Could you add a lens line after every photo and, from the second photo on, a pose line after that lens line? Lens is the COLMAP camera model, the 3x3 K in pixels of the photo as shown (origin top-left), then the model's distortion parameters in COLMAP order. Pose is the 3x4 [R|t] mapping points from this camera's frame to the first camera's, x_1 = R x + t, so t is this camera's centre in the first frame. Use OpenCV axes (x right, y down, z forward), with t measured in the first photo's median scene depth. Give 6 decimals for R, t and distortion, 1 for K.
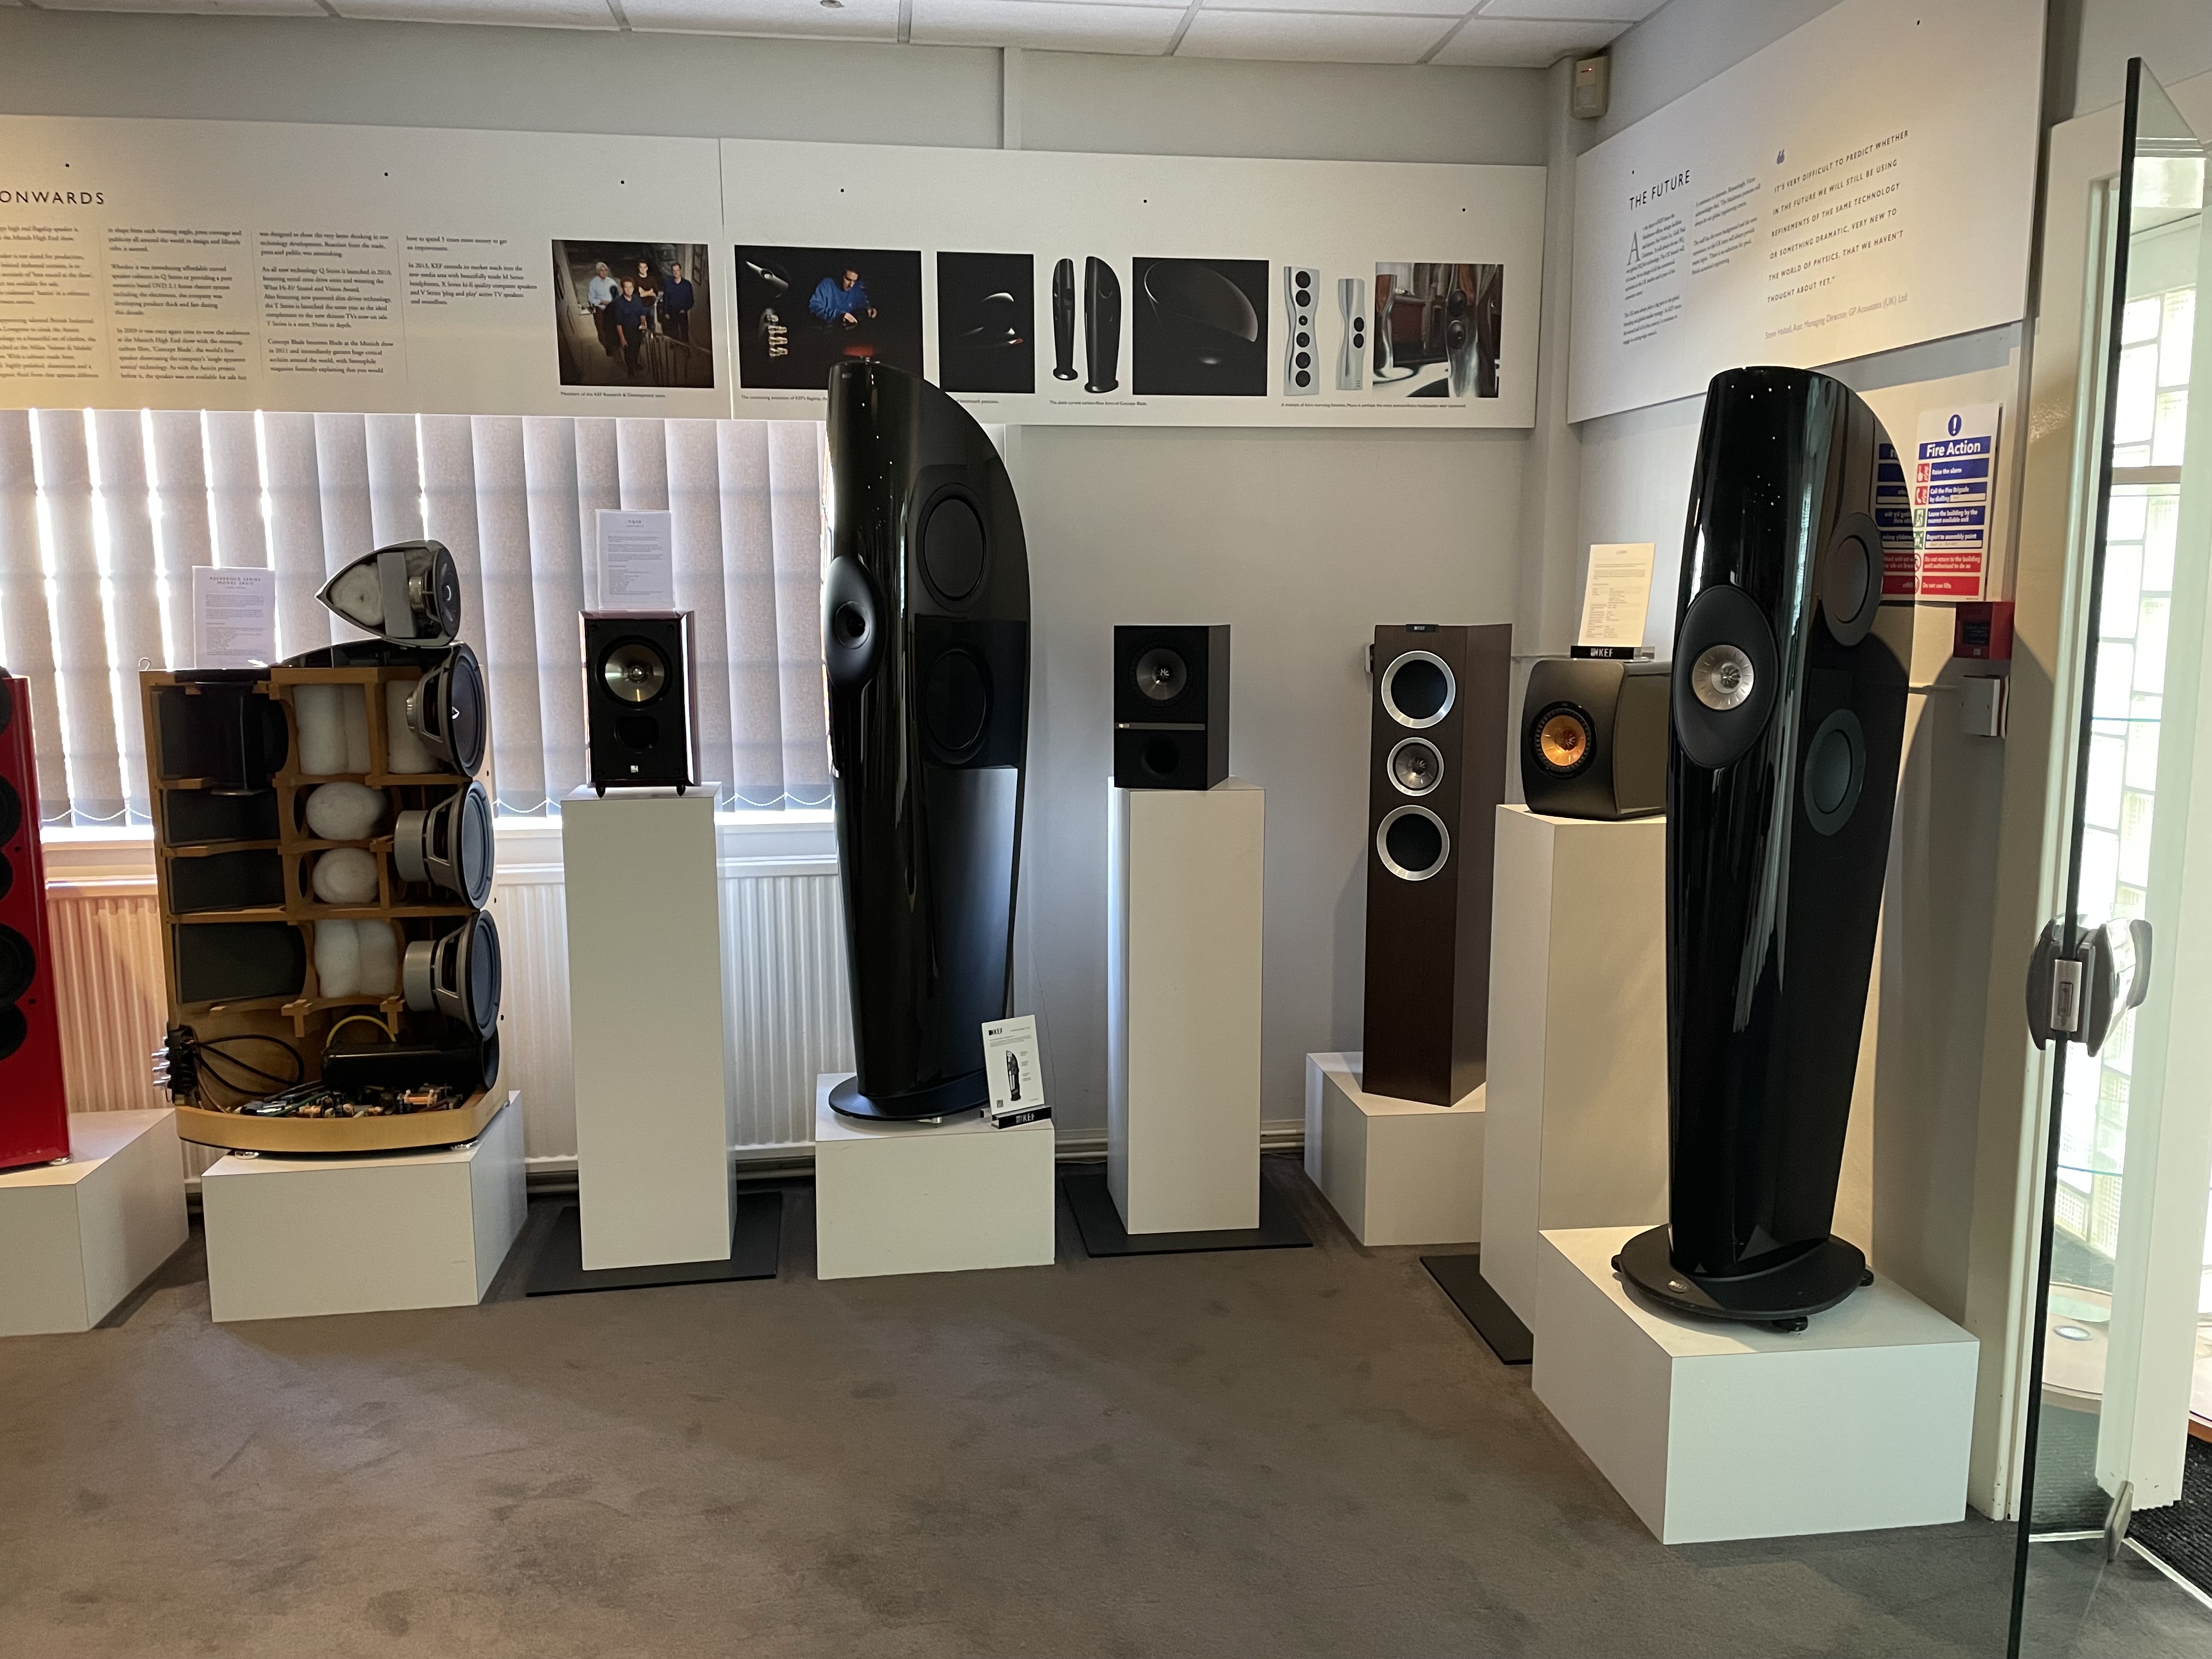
lens RADIAL K [[1711.8, 0, 1106.0], [0, 1711.8, 829.5], [0, 0, 1]] dist [0.116889, -0.169246]
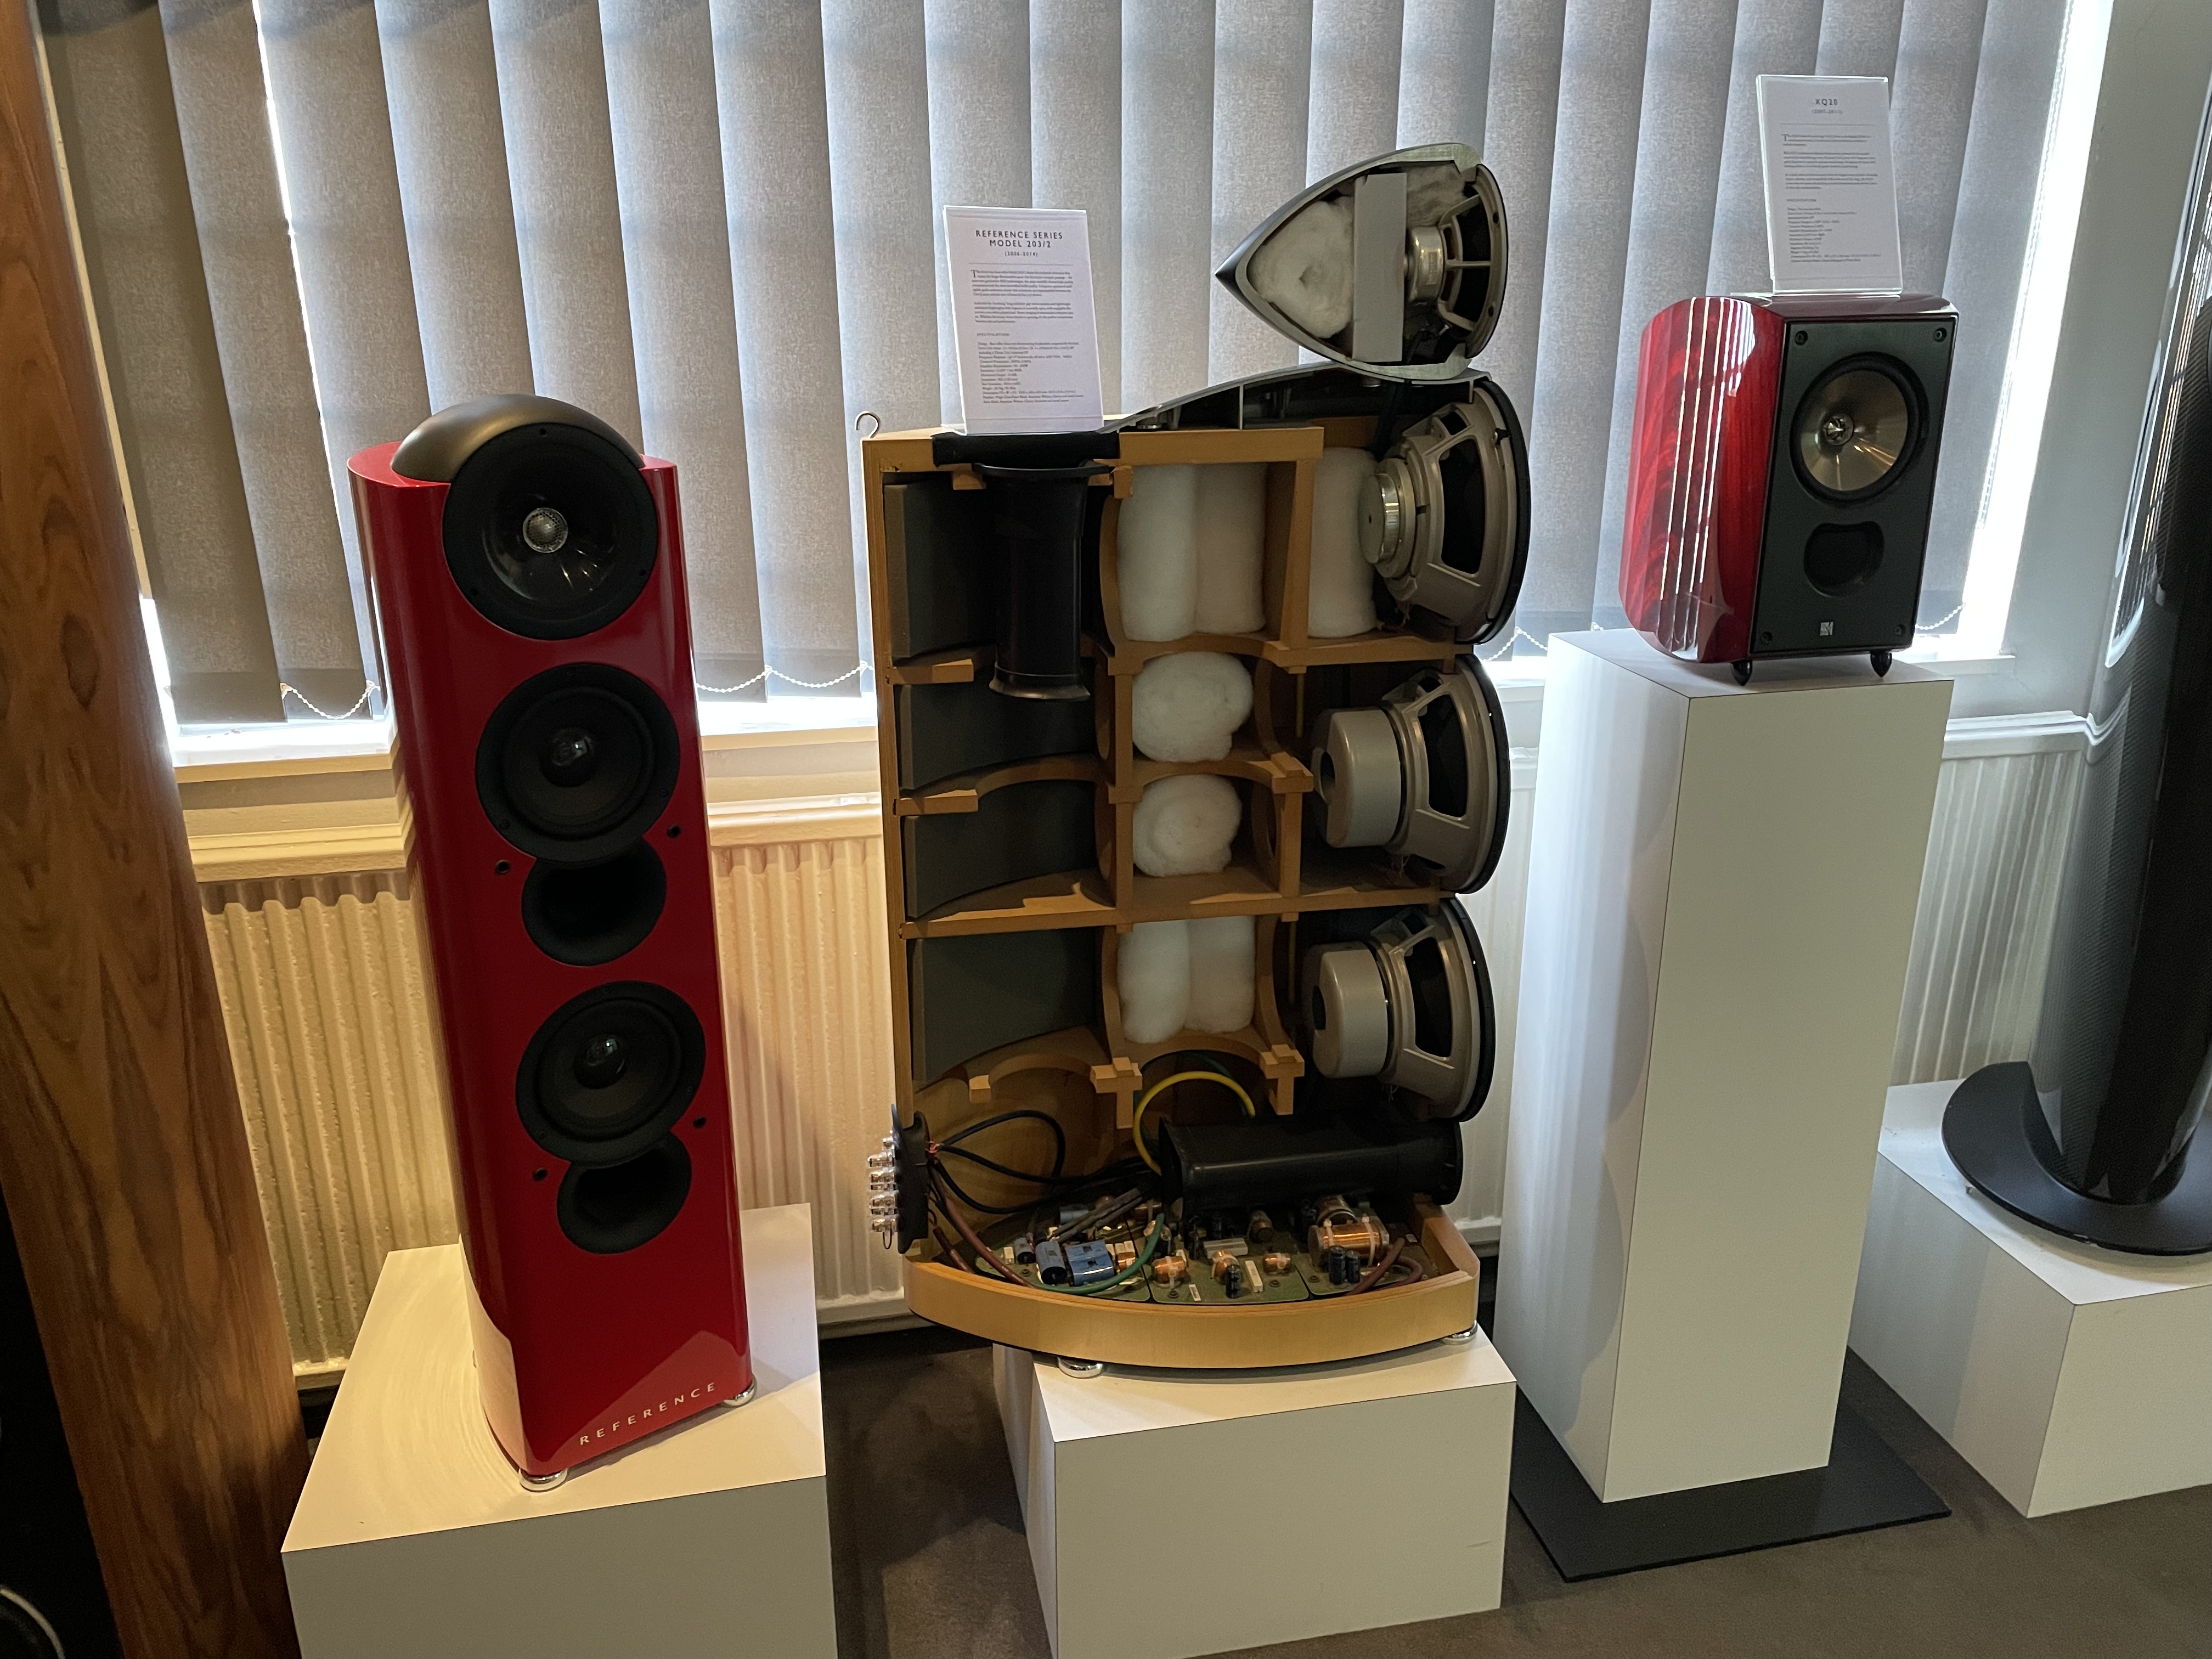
lens RADIAL K [[1711.8, 0, 1106.0], [0, 1711.8, 829.5], [0, 0, 1]] dist [0.116889, -0.169246]
pose [[0.997734, -0.022741, 0.063314, -0.507939], [0.011152, 0.984021, 0.177705, -0.067763], [-0.066344, -0.176596, 0.982045, 0.501659]]
